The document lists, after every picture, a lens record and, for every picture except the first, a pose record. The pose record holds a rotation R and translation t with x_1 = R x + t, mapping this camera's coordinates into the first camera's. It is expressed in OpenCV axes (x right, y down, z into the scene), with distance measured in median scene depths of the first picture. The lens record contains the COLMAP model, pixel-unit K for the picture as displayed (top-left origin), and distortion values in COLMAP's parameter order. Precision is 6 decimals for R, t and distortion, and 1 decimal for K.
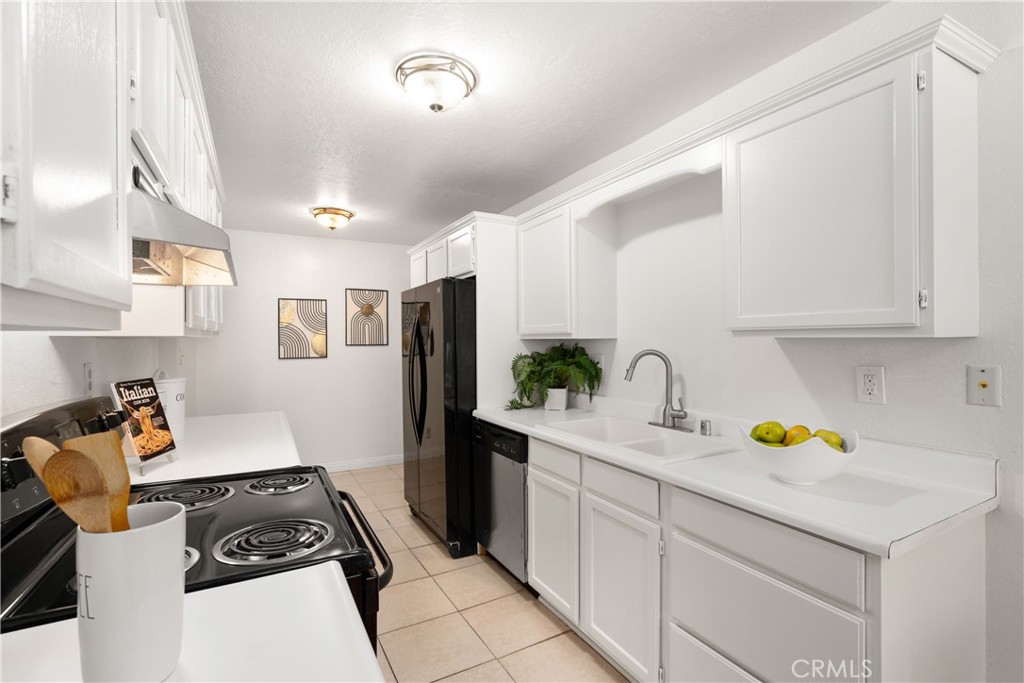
lens RADIAL K [[464.5, 0, 508.9], [0, 464.5, 344.3], [0, 0, 1]] dist [-0.001754, 0.001181]
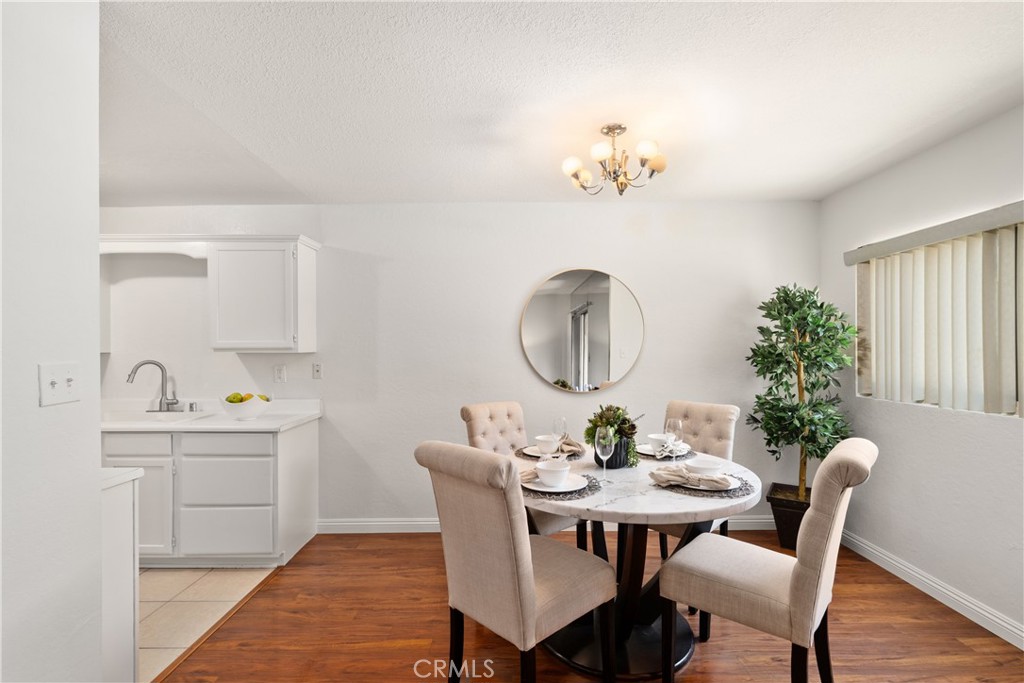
lens RADIAL K [[464.5, 0, 508.9], [0, 464.5, 344.3], [0, 0, 1]] dist [-0.001754, 0.001181]
pose [[0.475045, 0.013097, 0.879864, -0.461460], [0.010284, 0.999738, -0.020434, 0.002700], [-0.879901, 0.018755, 0.474786, -0.718352]]
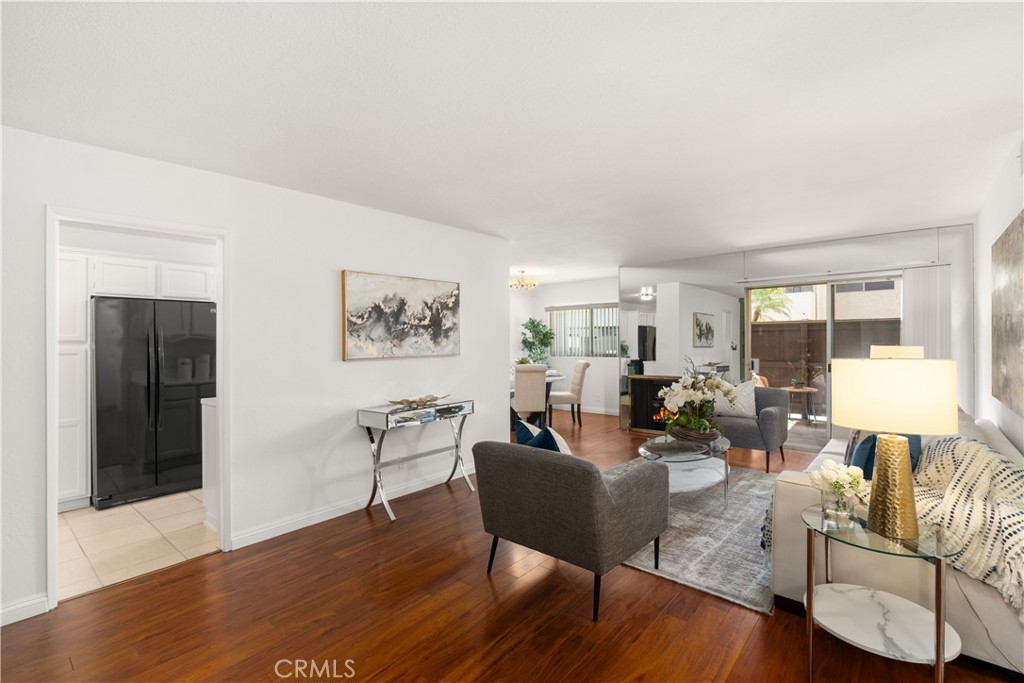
lens RADIAL K [[464.5, 0, 508.9], [0, 464.5, 344.3], [0, 0, 1]] dist [-0.001754, 0.001181]
pose [[-0.354293, 0.002736, 0.935130, -2.534943], [0.020293, 0.999783, 0.004763, 0.006862], [-0.934914, 0.020664, -0.354272, 0.862056]]
